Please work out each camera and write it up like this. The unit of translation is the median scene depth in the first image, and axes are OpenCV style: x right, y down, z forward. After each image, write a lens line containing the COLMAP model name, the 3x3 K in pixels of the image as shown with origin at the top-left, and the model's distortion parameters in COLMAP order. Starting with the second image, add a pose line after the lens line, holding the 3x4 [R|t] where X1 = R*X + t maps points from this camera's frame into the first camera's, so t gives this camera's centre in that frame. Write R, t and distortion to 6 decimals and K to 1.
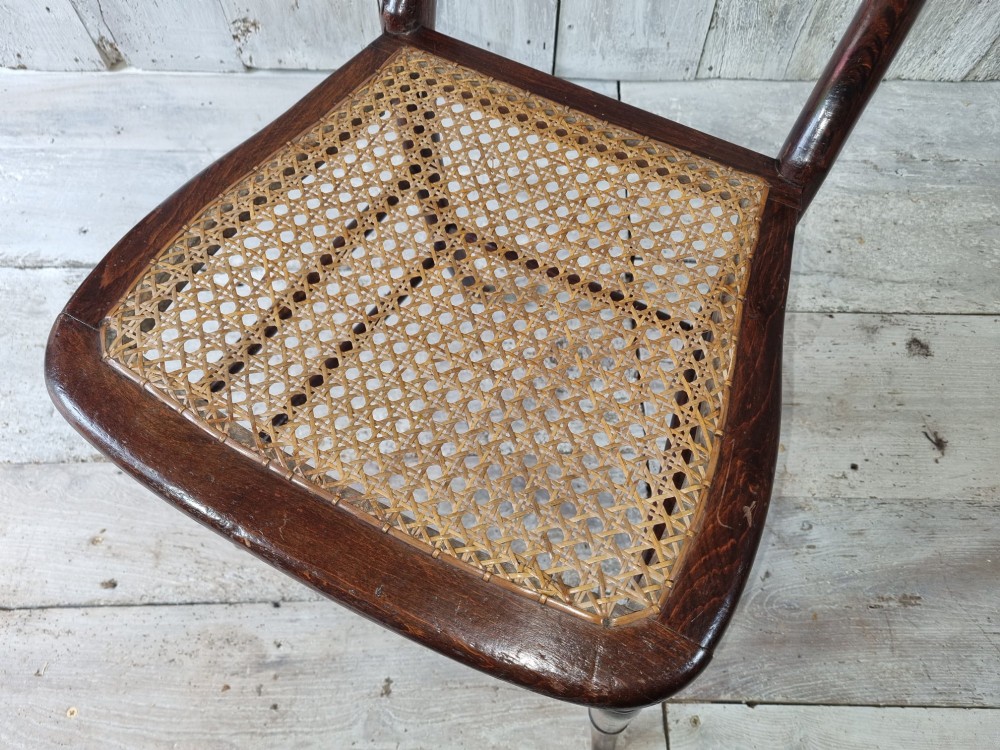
lens RADIAL K [[769.7, 0, 503.0], [0, 769.7, 377.7], [0, 0, 1]] dist [0.043036, -0.037736]
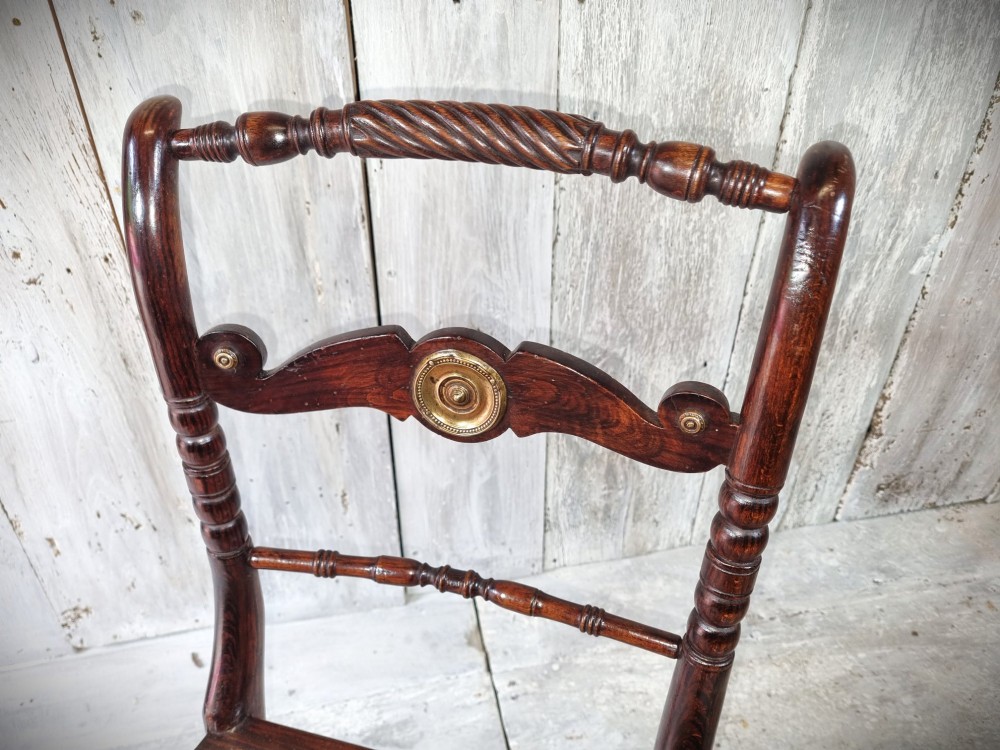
lens RADIAL K [[769.7, 0, 503.6], [0, 769.7, 360.9], [0, 0, 1]] dist [0.043036, -0.037736]
pose [[0.973966, -0.130833, 0.185132, 0.061466], [0.202681, 0.868367, -0.452614, -0.254496], [-0.101546, 0.478353, 0.872277, -0.051230]]
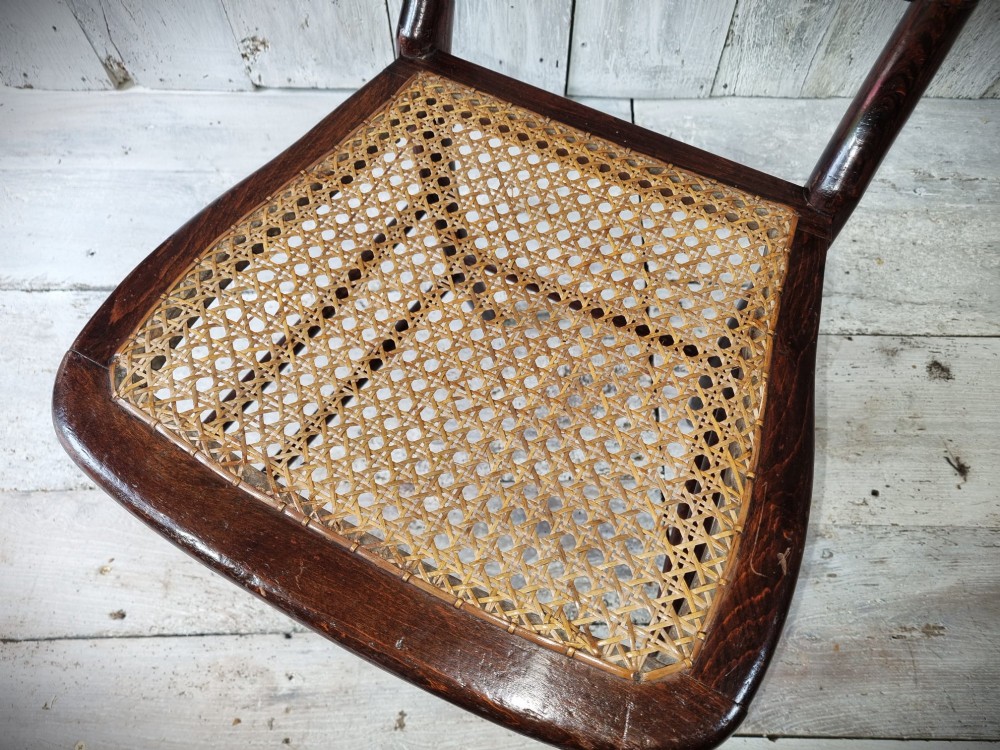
lens RADIAL K [[769.7, 0, 508.2], [0, 769.7, 389.8], [0, 0, 1]] dist [0.043036, -0.037736]
pose [[0.999997, -0.001809, -0.001603, -0.011359], [0.001809, 0.999998, -0.000012, -0.019121], [0.001603, 0.000009, 0.999999, 0.018684]]
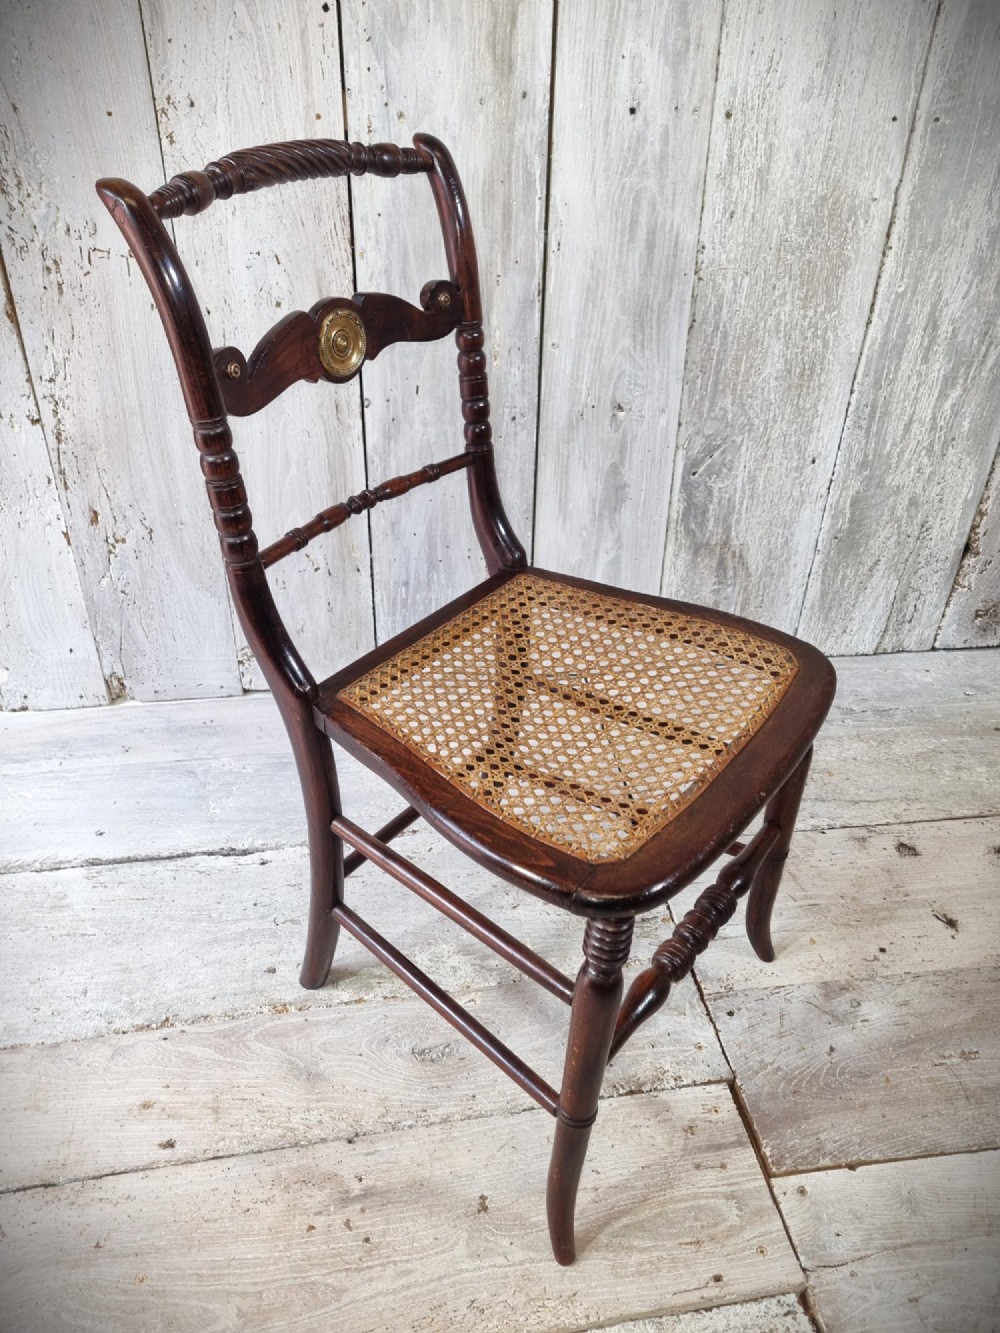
lens RADIAL K [[1026.1, 0, 498.4], [0, 1026.1, 673.9], [0, 0, 1]] dist [0.043036, -0.037736]
pose [[0.988323, -0.075473, 0.132371, -0.250824], [0.129587, 0.873315, -0.469605, 0.433500], [-0.080159, 0.481275, 0.872897, -0.414097]]
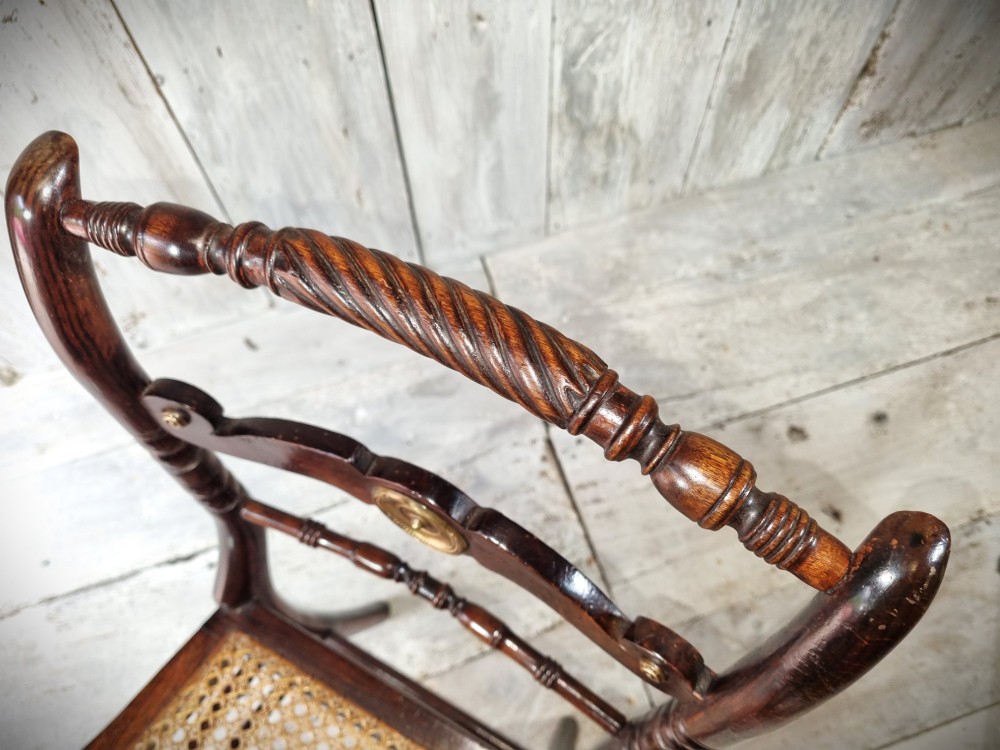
lens RADIAL K [[769.7, 0, 506.9], [0, 769.7, 365.2], [0, 0, 1]] dist [0.043036, -0.037736]
pose [[0.946971, -0.297353, 0.121771, 0.000363], [0.296960, 0.954641, 0.021790, -0.366165], [-0.122727, 0.015527, 0.992319, -0.154307]]
